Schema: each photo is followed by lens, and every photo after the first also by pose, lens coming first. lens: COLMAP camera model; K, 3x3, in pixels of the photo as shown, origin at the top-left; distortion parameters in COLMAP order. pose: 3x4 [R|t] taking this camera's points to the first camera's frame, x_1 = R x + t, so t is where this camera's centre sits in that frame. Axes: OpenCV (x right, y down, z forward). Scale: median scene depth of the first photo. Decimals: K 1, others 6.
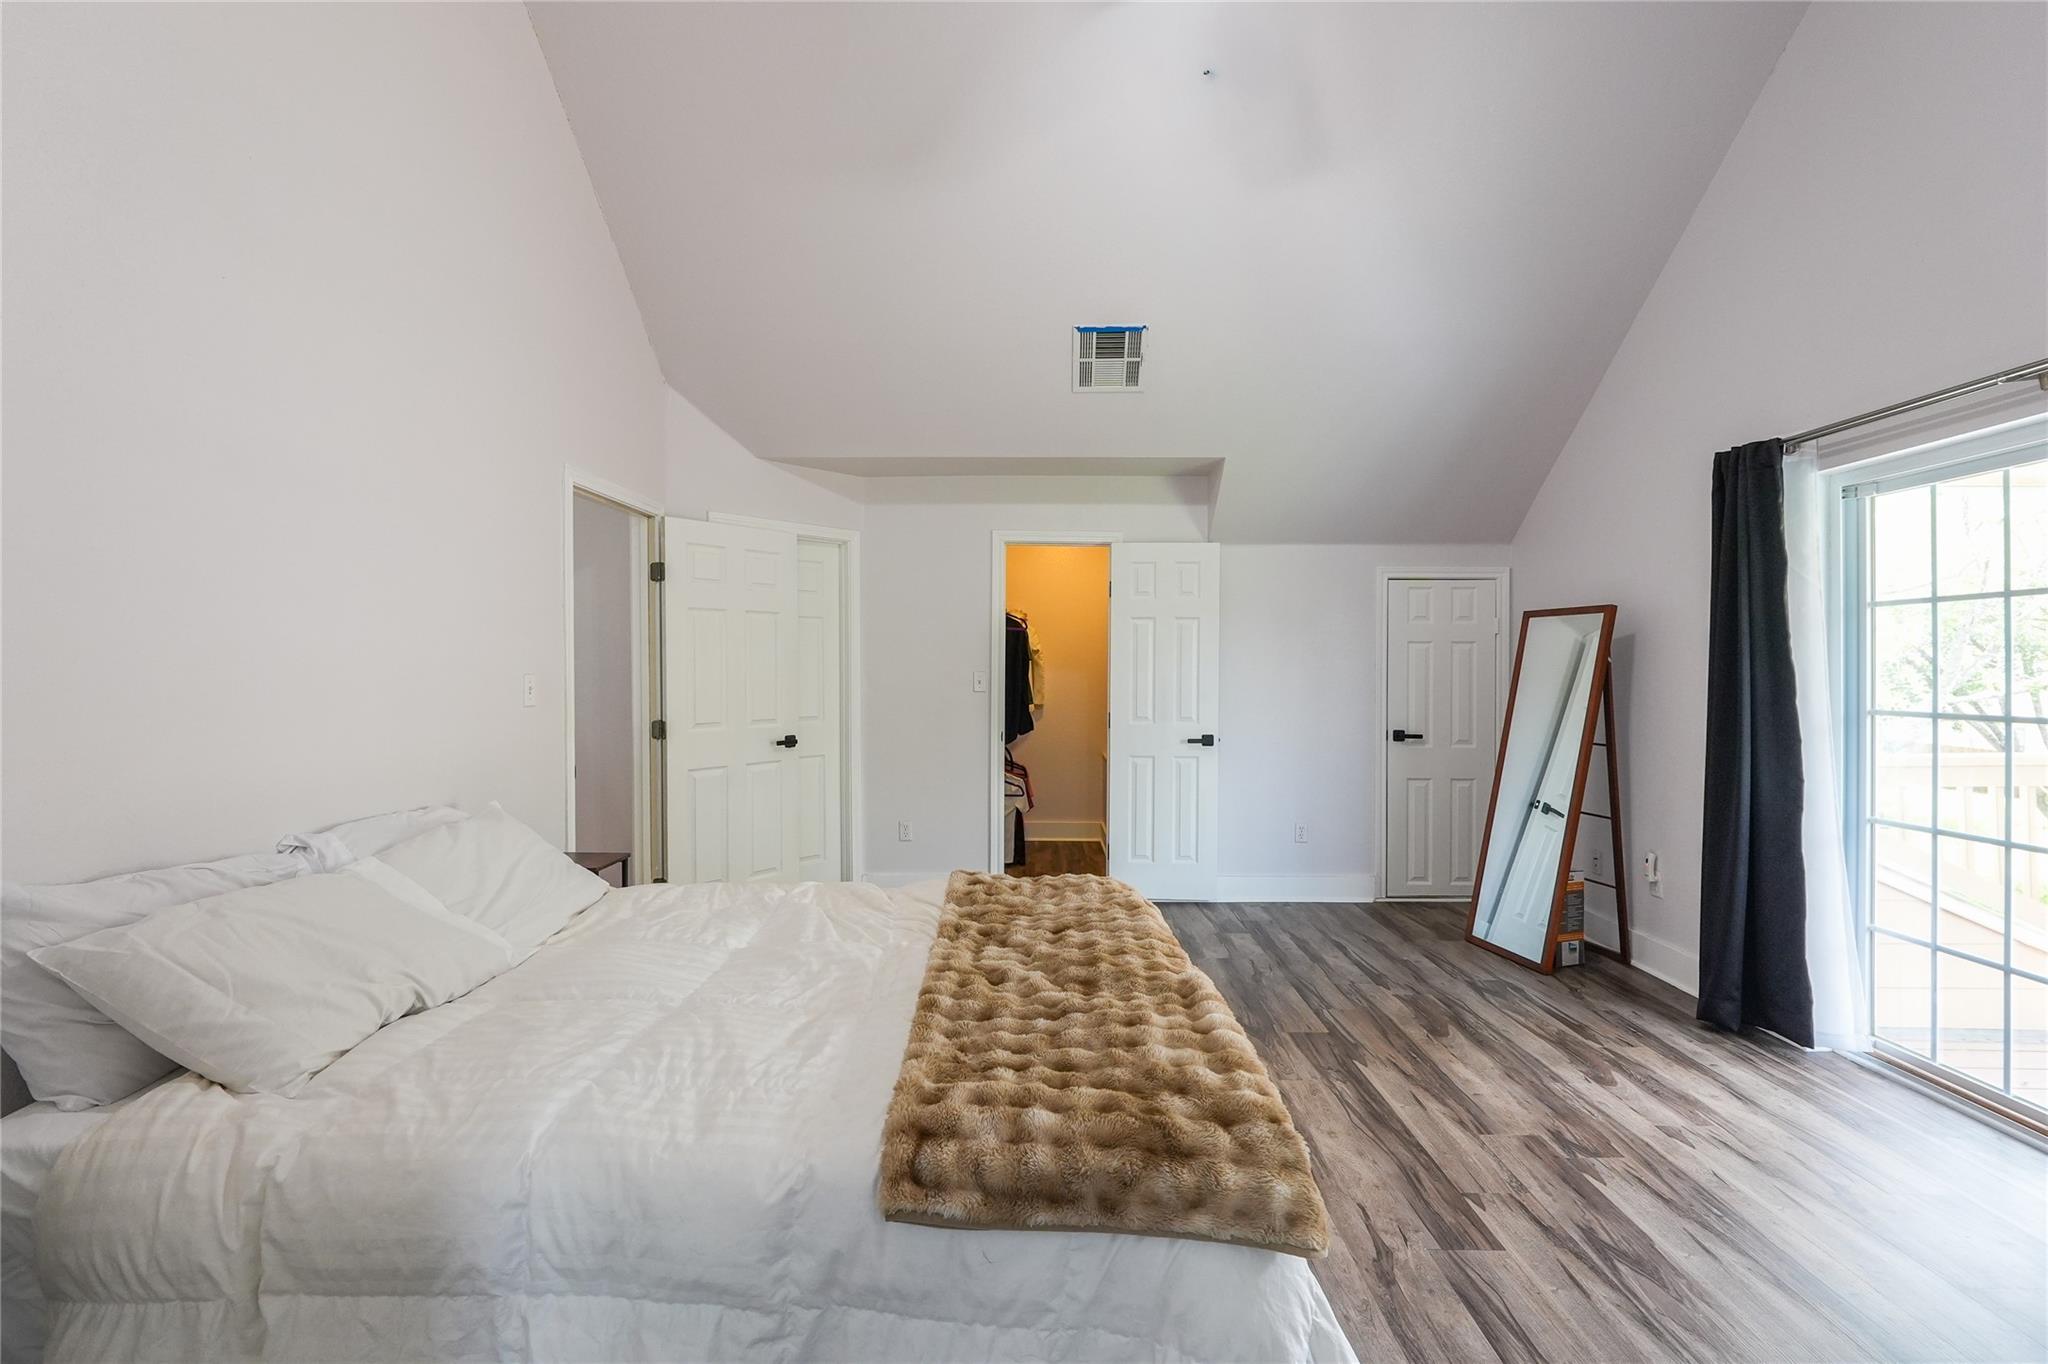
lens RADIAL K [[891.9, 0, 1024.0], [0, 891.9, 682.0], [0, 0, 1]] dist [-0.000821, -0.000163]
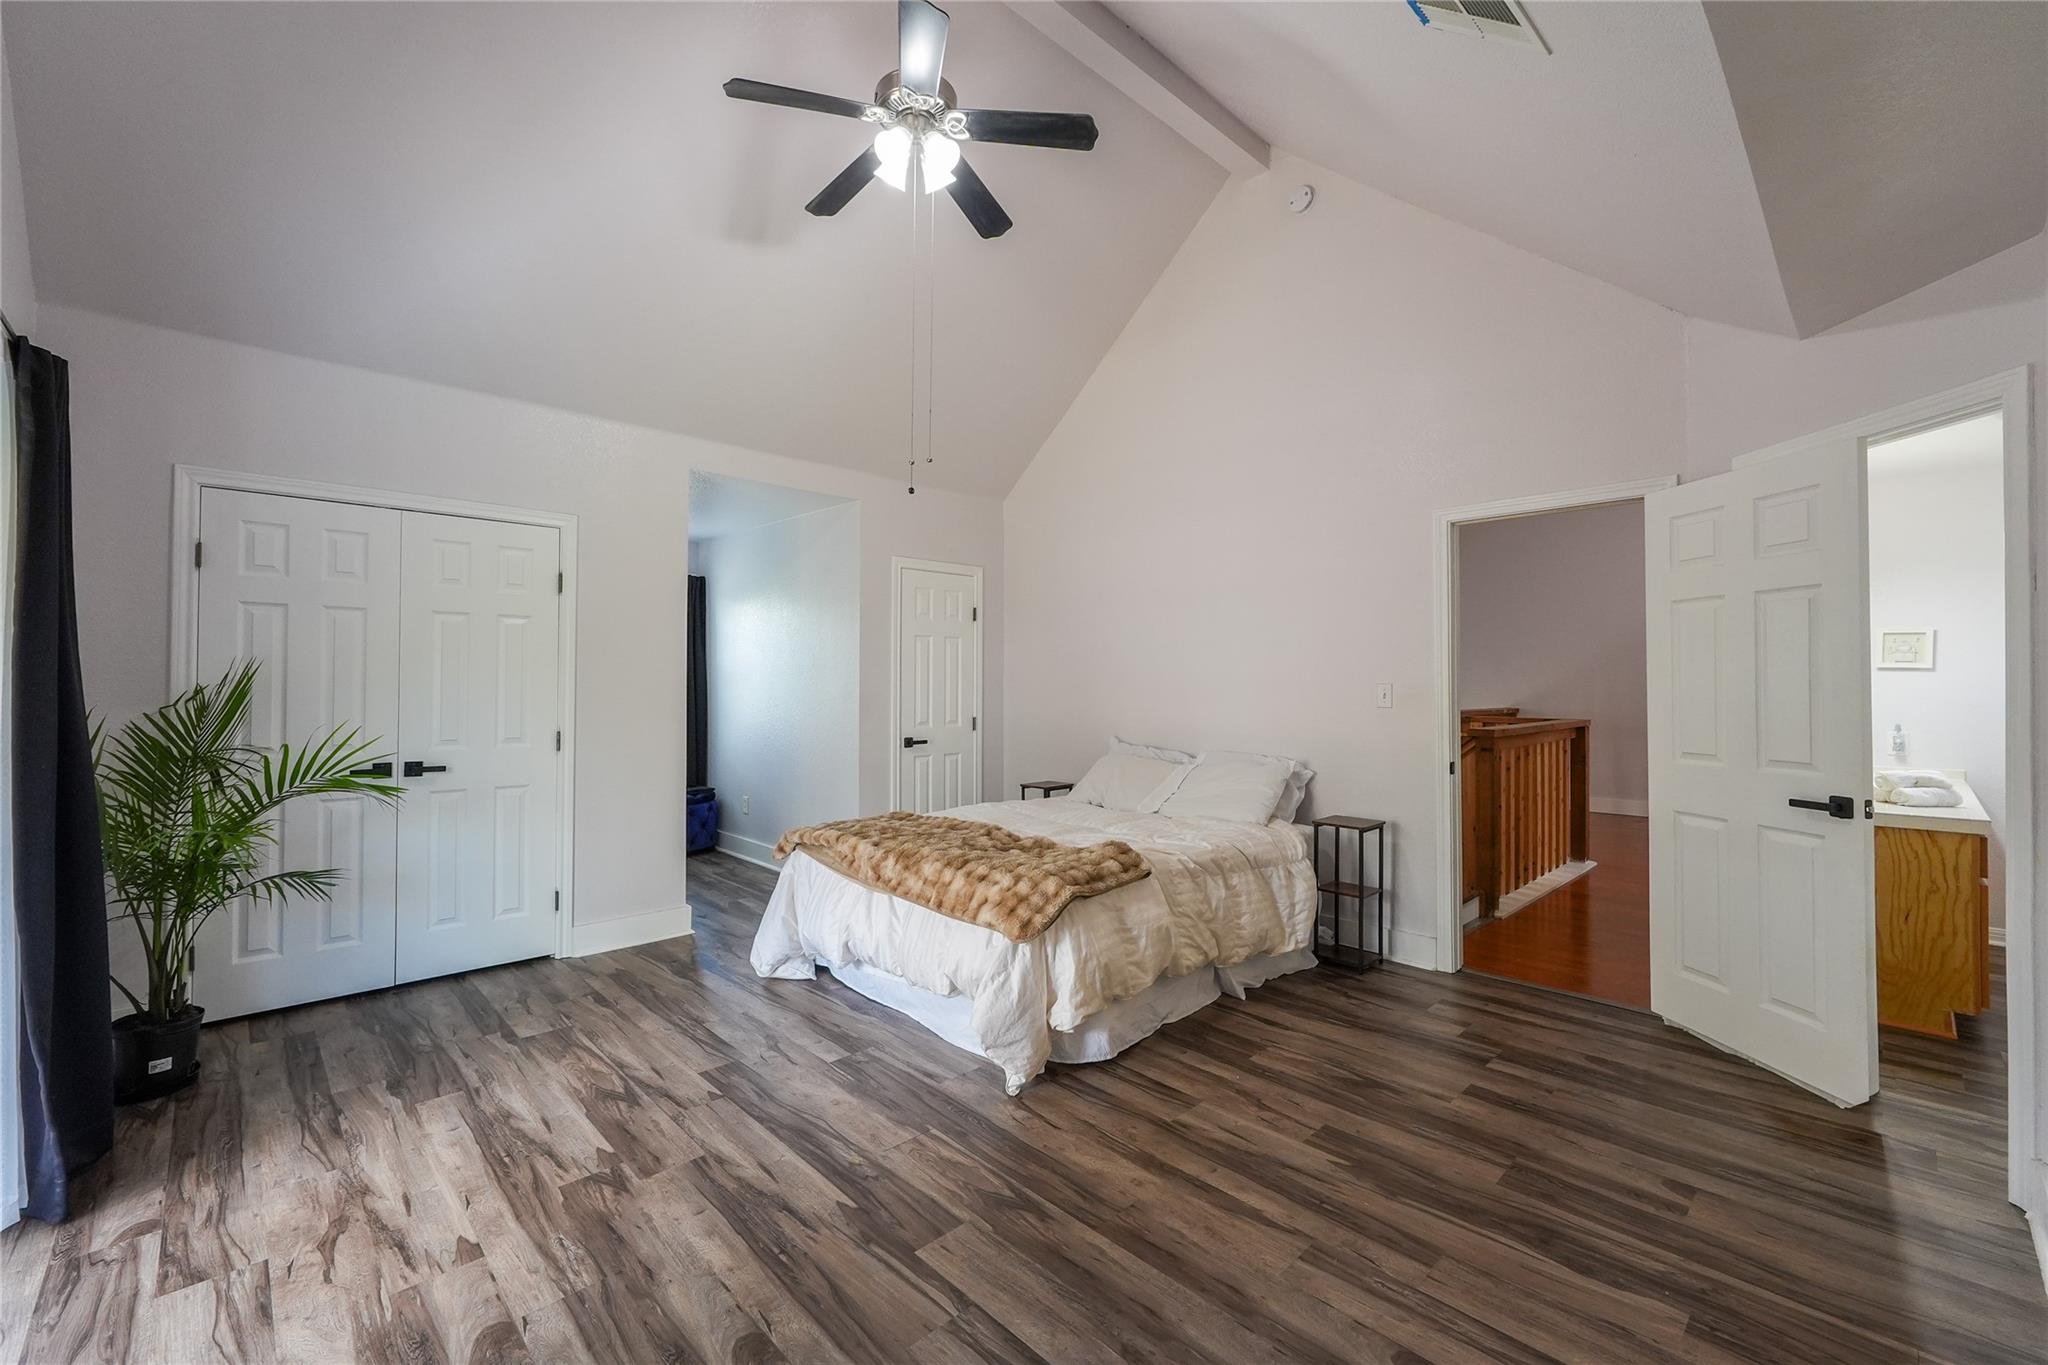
lens RADIAL K [[831.4, 0, 1010.5], [0, 831.4, 677.3], [0, 0, 1]] dist [0.000219, 0.000010]
pose [[-0.722766, -0.003759, -0.691083, 0.851148], [-0.009849, 0.999940, 0.004861, -0.019647], [0.691023, 0.010320, -0.722759, 1.783110]]
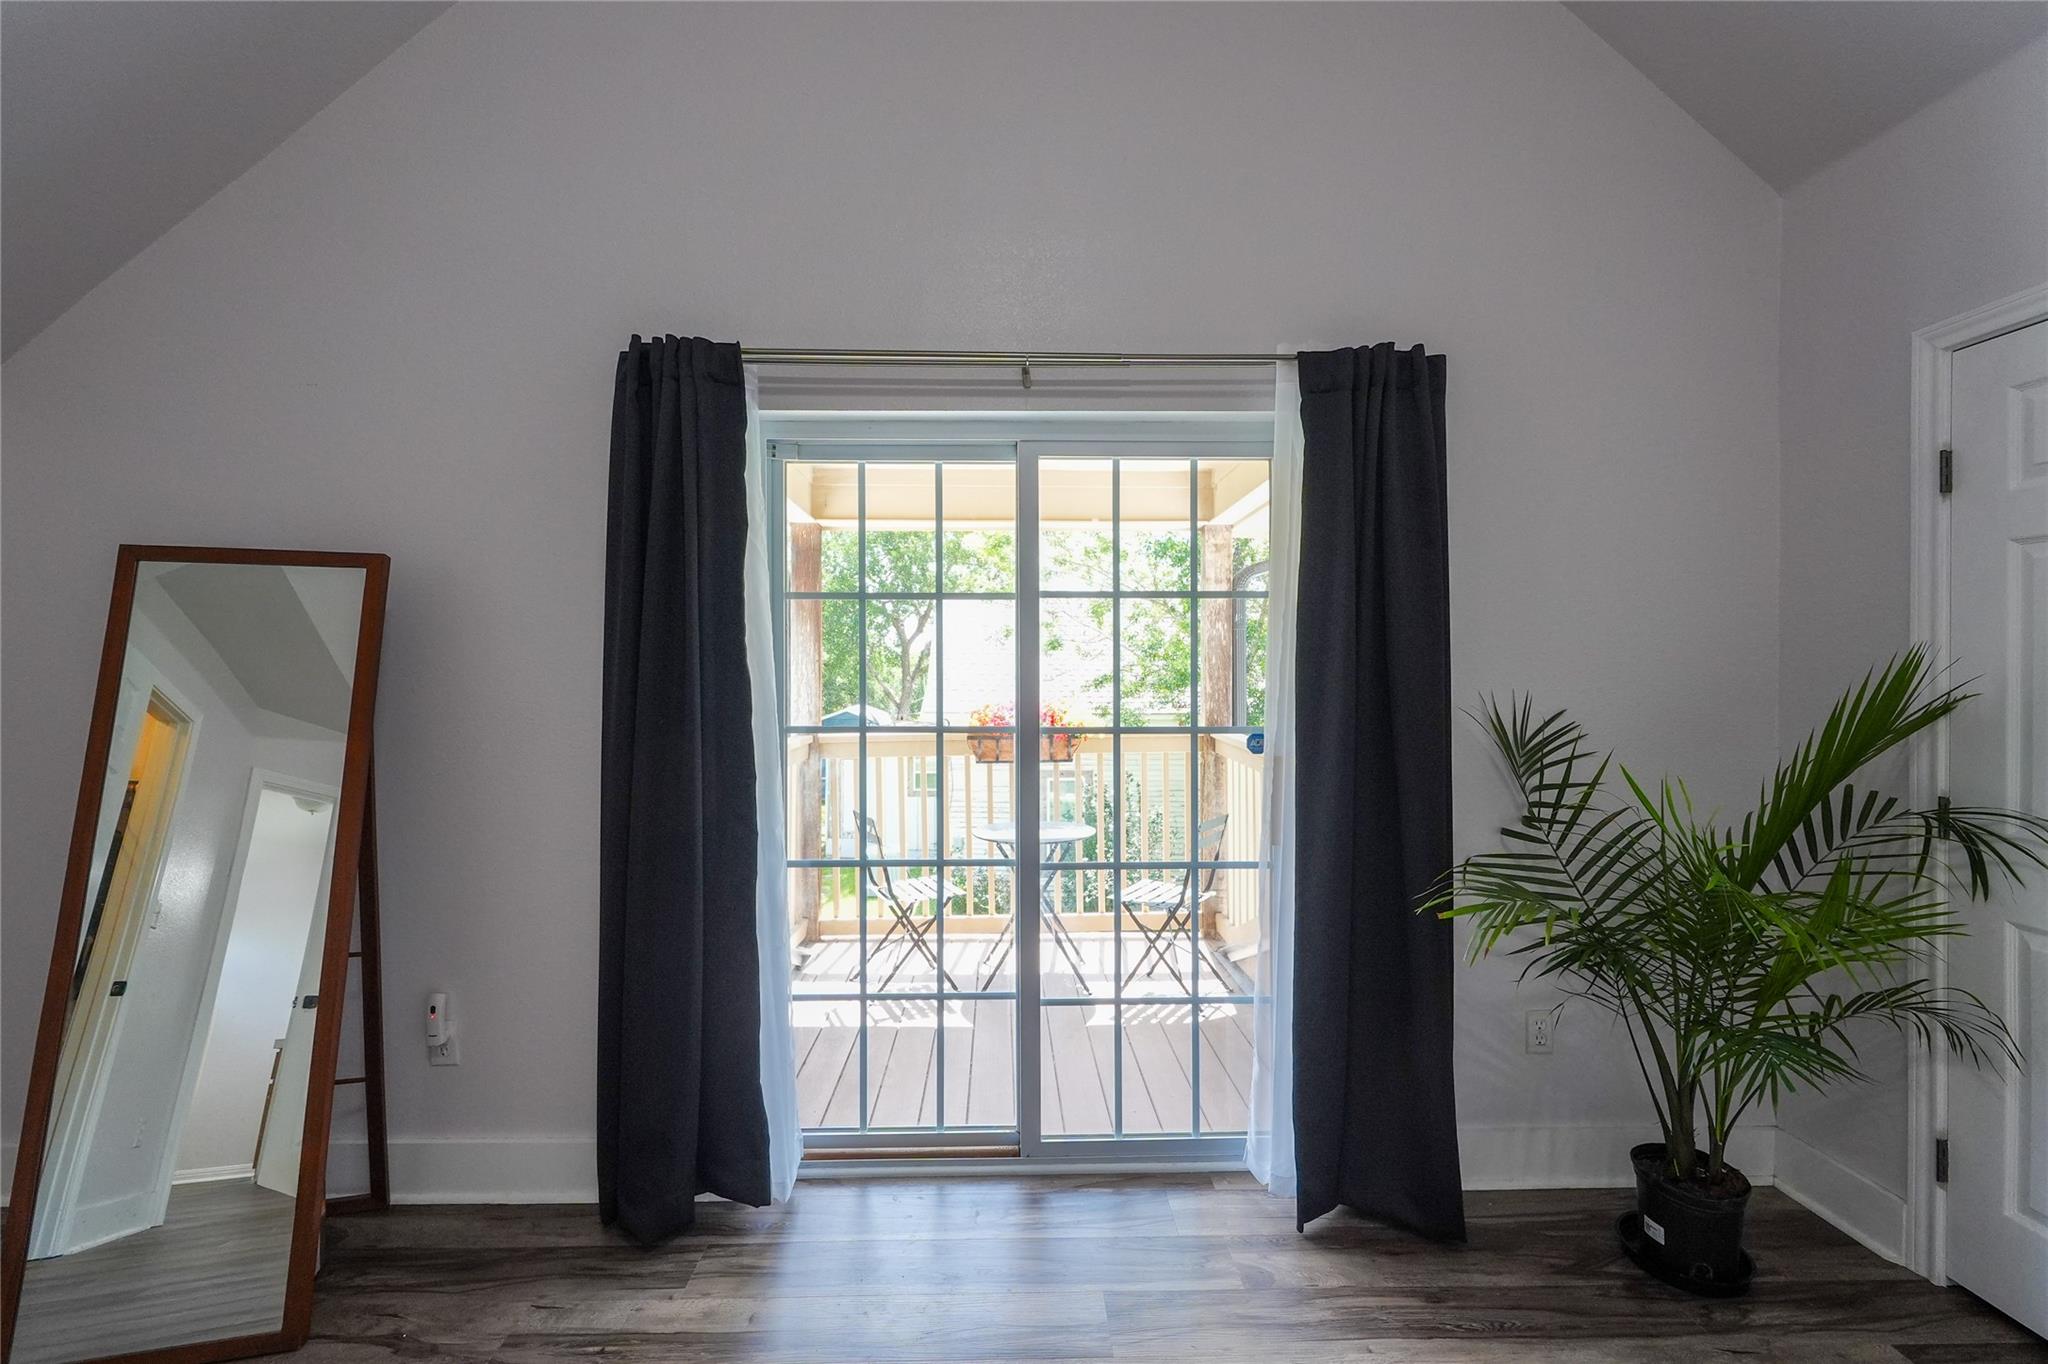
lens RADIAL K [[847.7, 0, 1024.9], [0, 847.7, 673.3], [0, 0, 1]] dist [-0.001819, -0.000593]
pose [[-0.038184, 0.003776, 0.999264, 0.200230], [0.010481, 0.999939, -0.003378, -0.014836], [-0.999216, 0.010345, -0.038221, 0.924453]]
